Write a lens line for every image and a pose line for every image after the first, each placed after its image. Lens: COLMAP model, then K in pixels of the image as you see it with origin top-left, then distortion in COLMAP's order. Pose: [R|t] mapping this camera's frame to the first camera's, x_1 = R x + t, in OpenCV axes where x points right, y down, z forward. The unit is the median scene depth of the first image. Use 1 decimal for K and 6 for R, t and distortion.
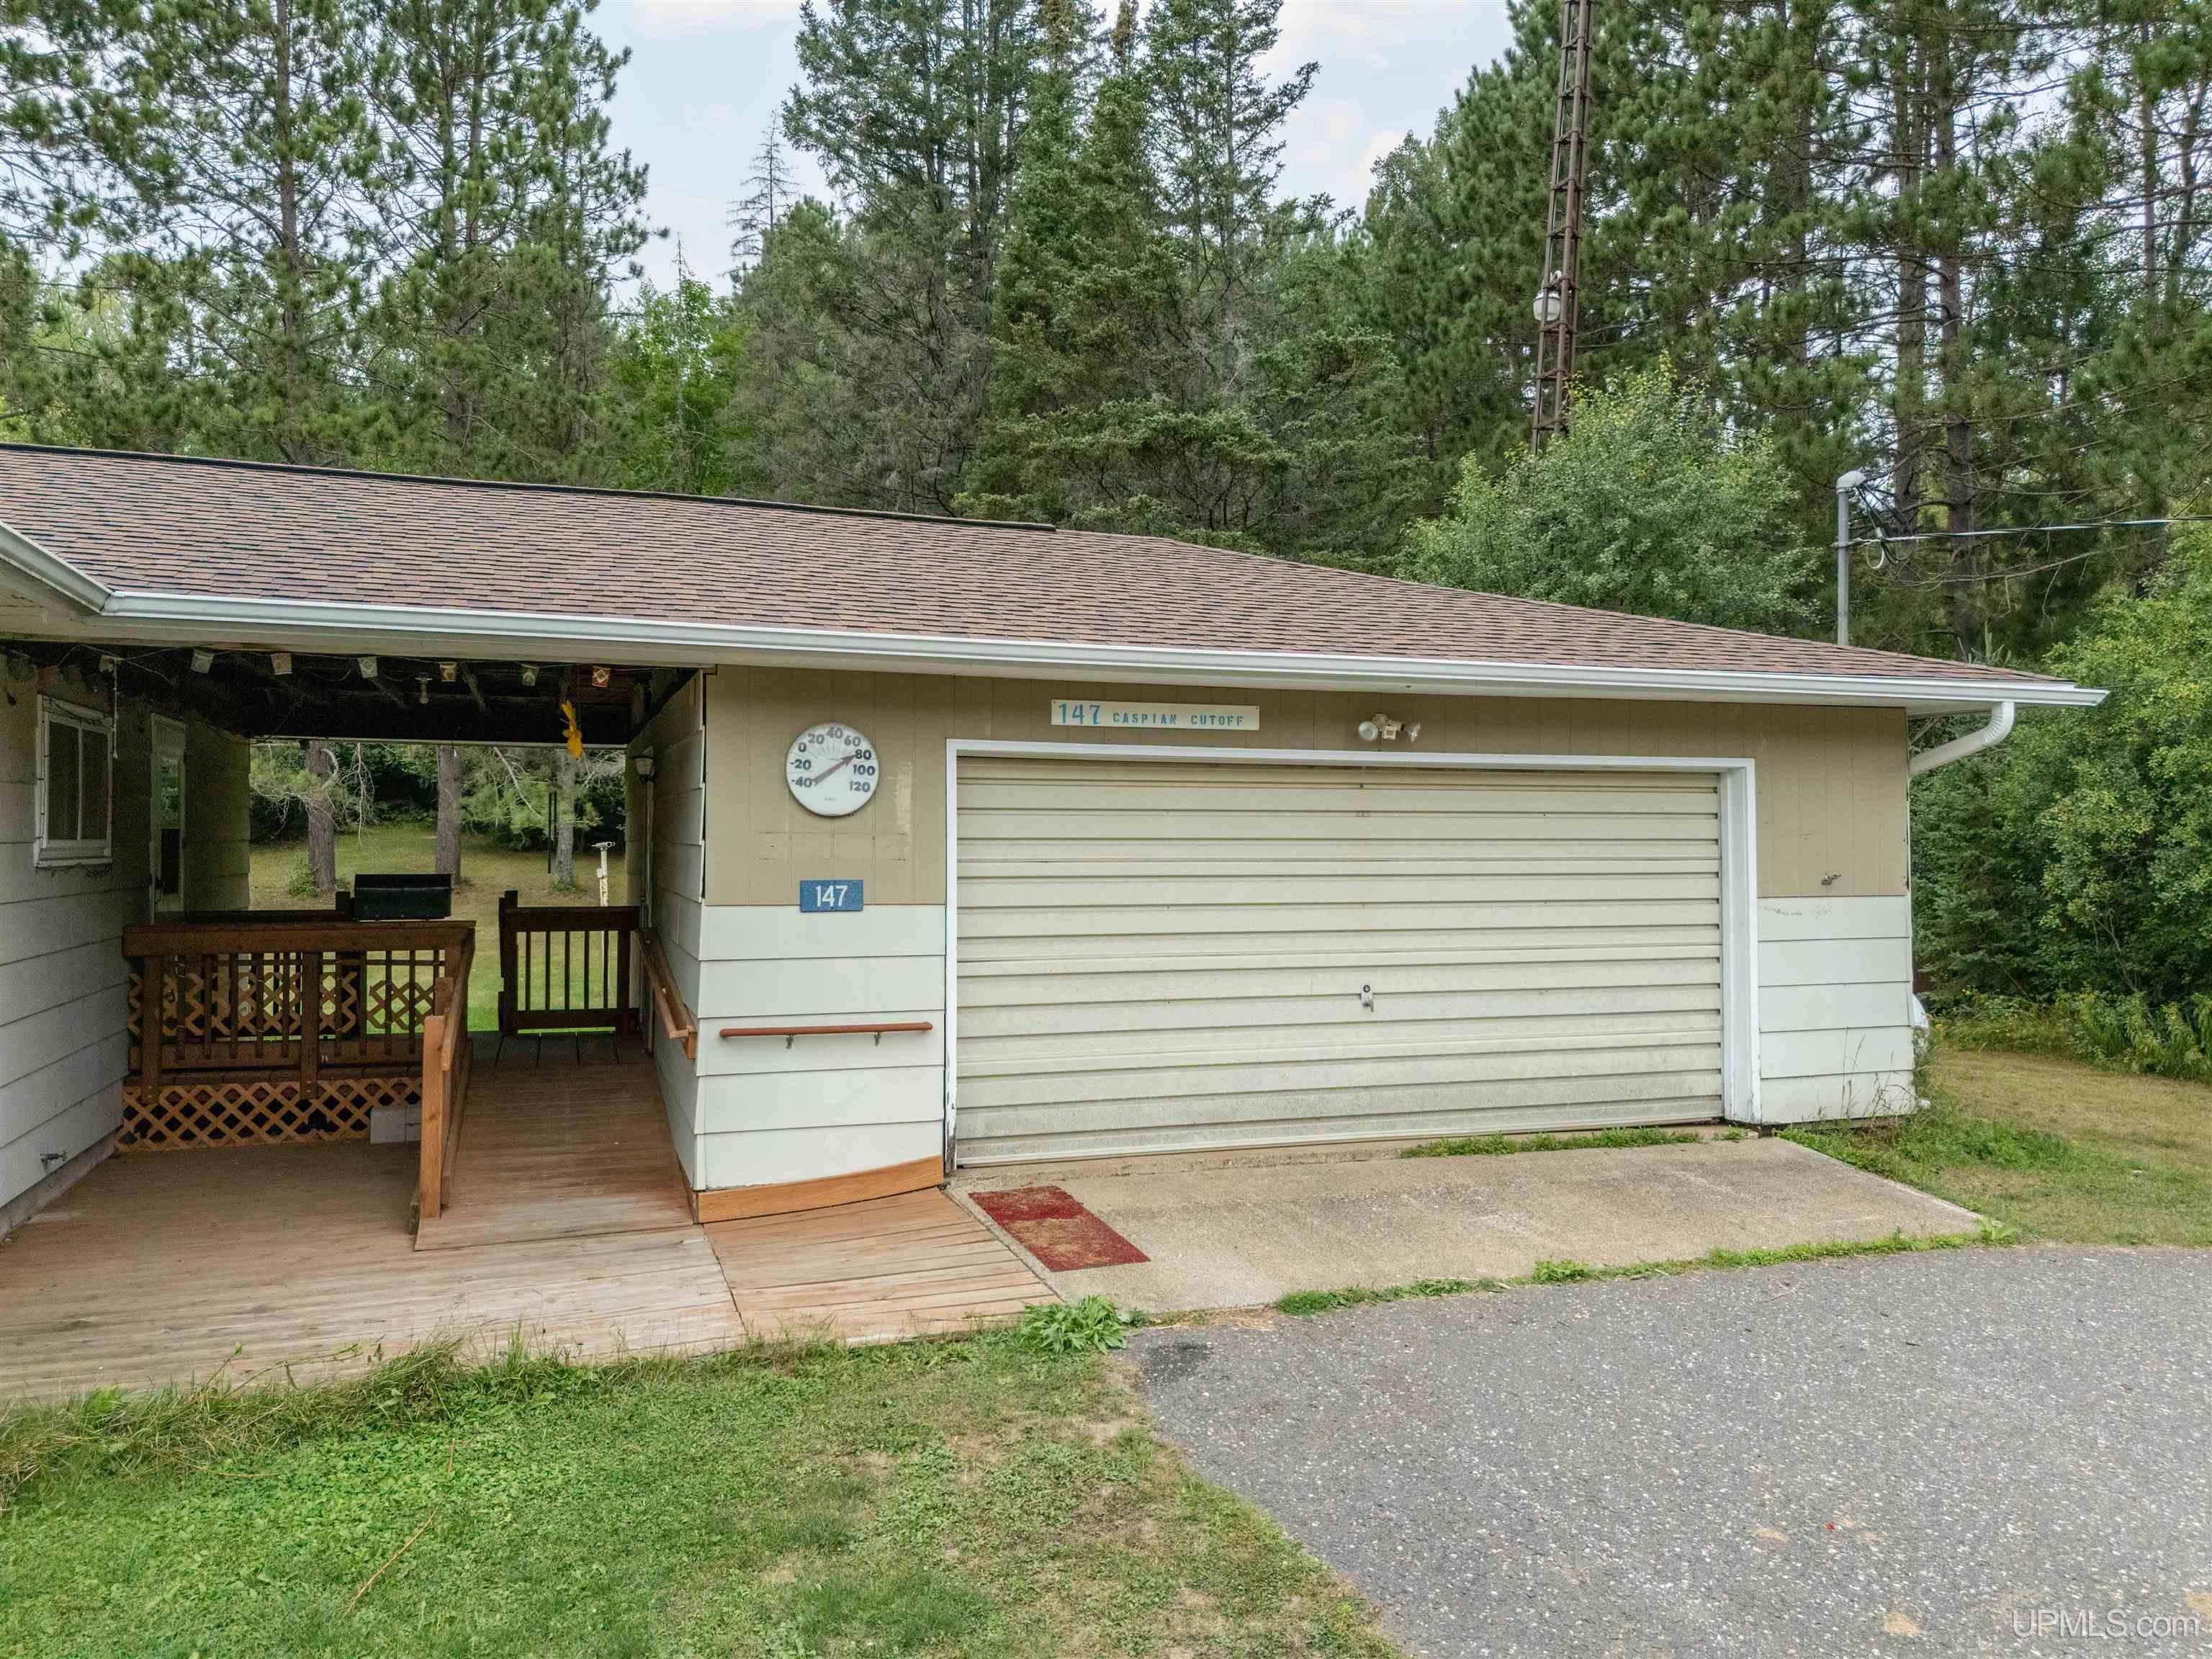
lens RADIAL K [[1638.6, 0, 1110.9], [0, 1638.6, 824.8], [0, 0, 1]] dist [0.066910, -0.052412]
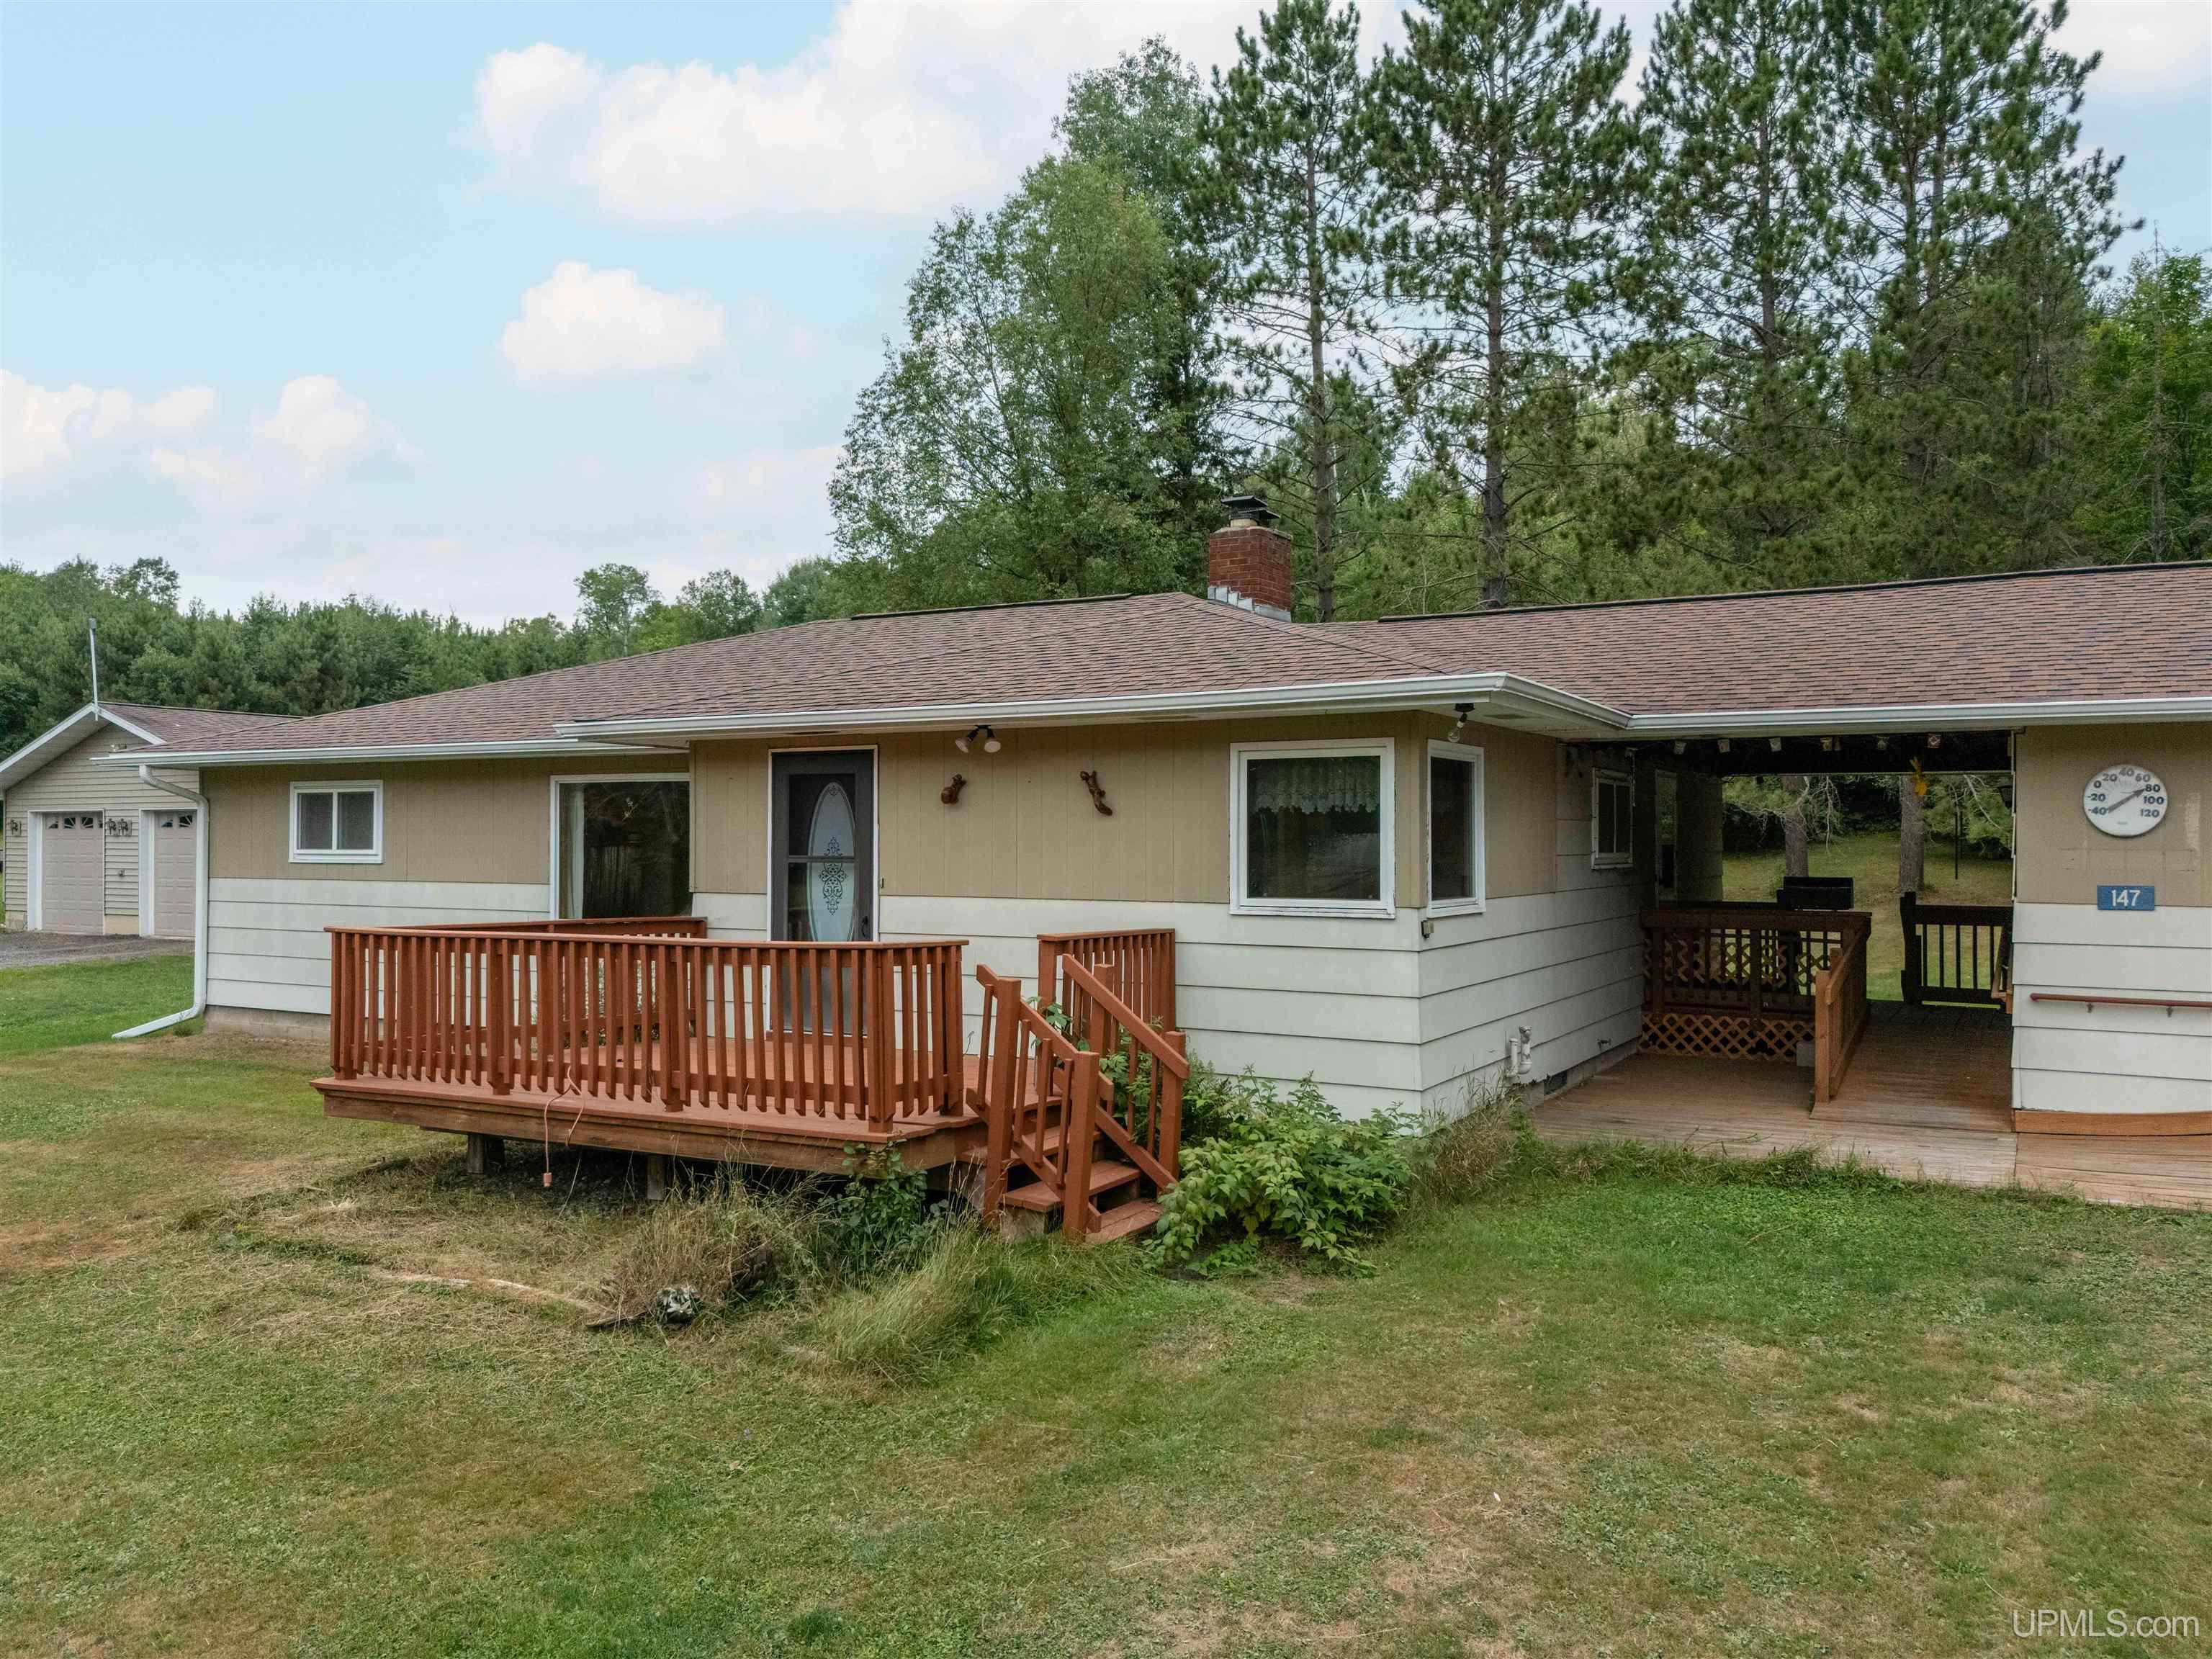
lens RADIAL K [[1632.7, 0, 1106.0], [0, 1632.7, 829.5], [0, 0, 1]] dist [0.039992, -0.026722]
pose [[0.658585, -0.009671, -0.752444, 0.226308], [0.008676, 0.999949, -0.005258, -0.008753], [0.752456, -0.003066, 0.658635, -0.374669]]
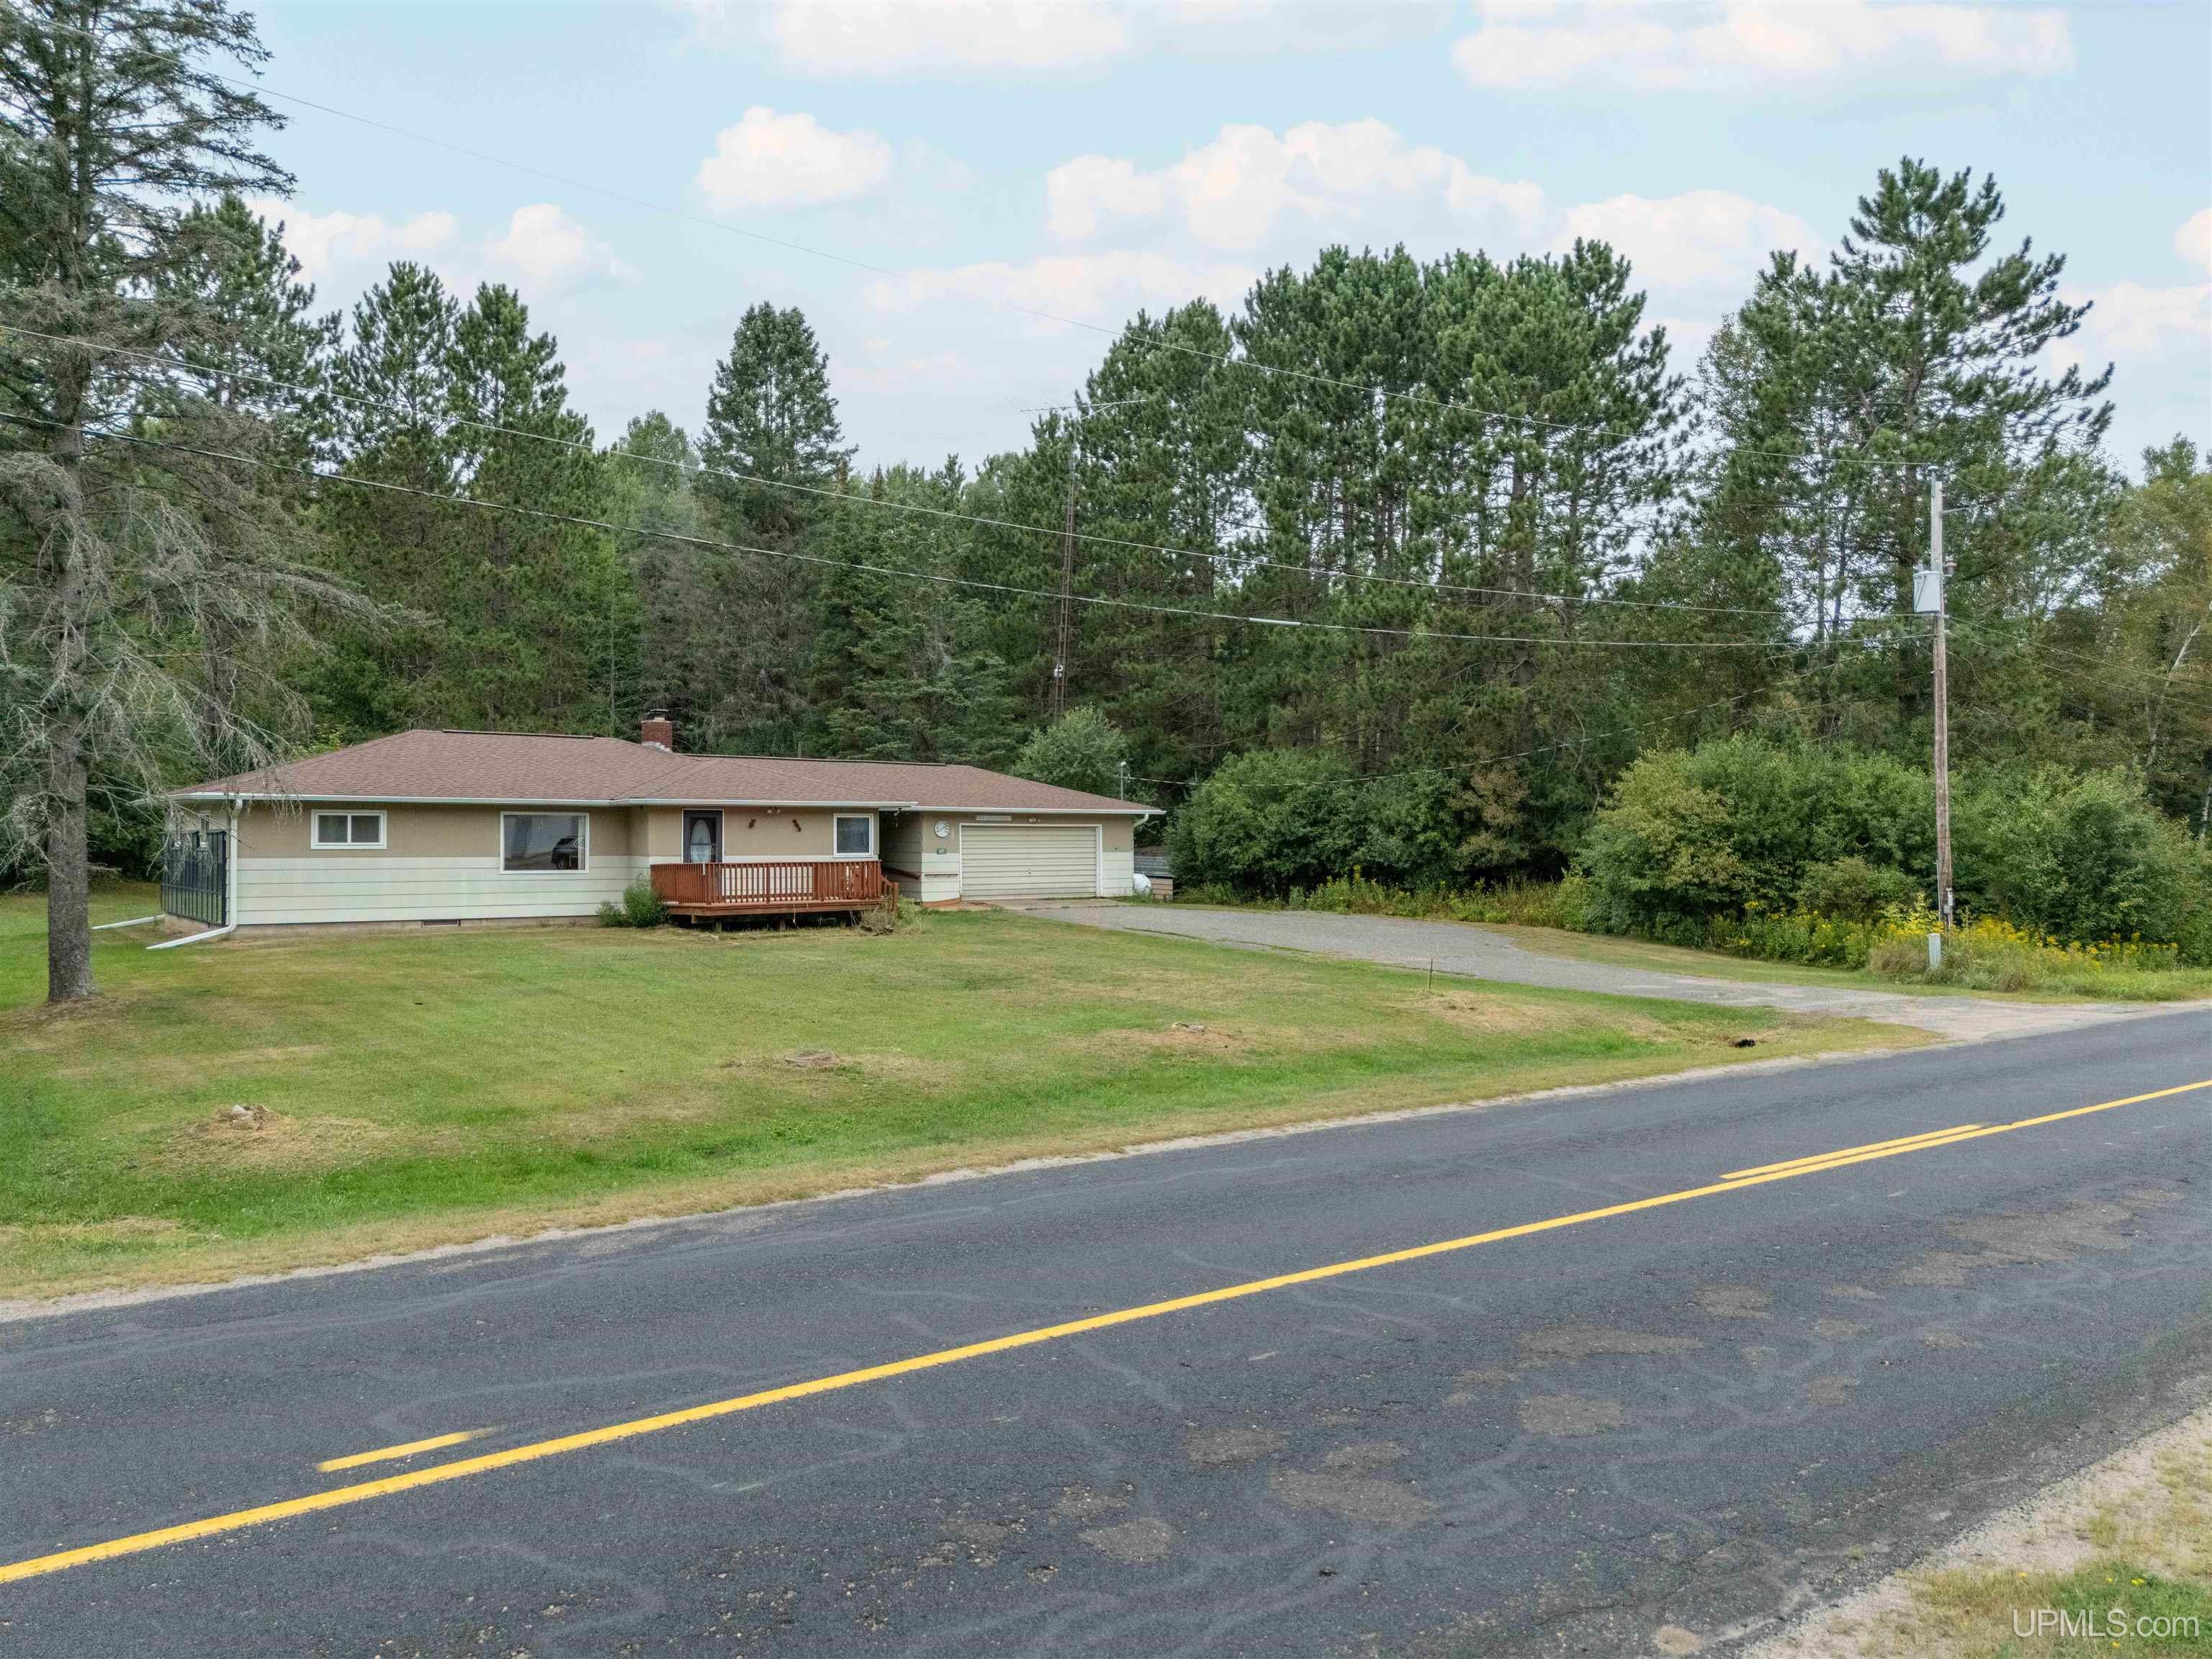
lens RADIAL K [[1588.8, 0, 1109.4], [0, 1588.8, 838.6], [0, 0, 1]] dist [0.055756, -0.043606]
pose [[0.956063, -0.005238, 0.293115, -0.980659], [0.002954, 0.999962, 0.008234, -0.035446], [-0.293147, -0.007006, 0.956042, -3.541742]]
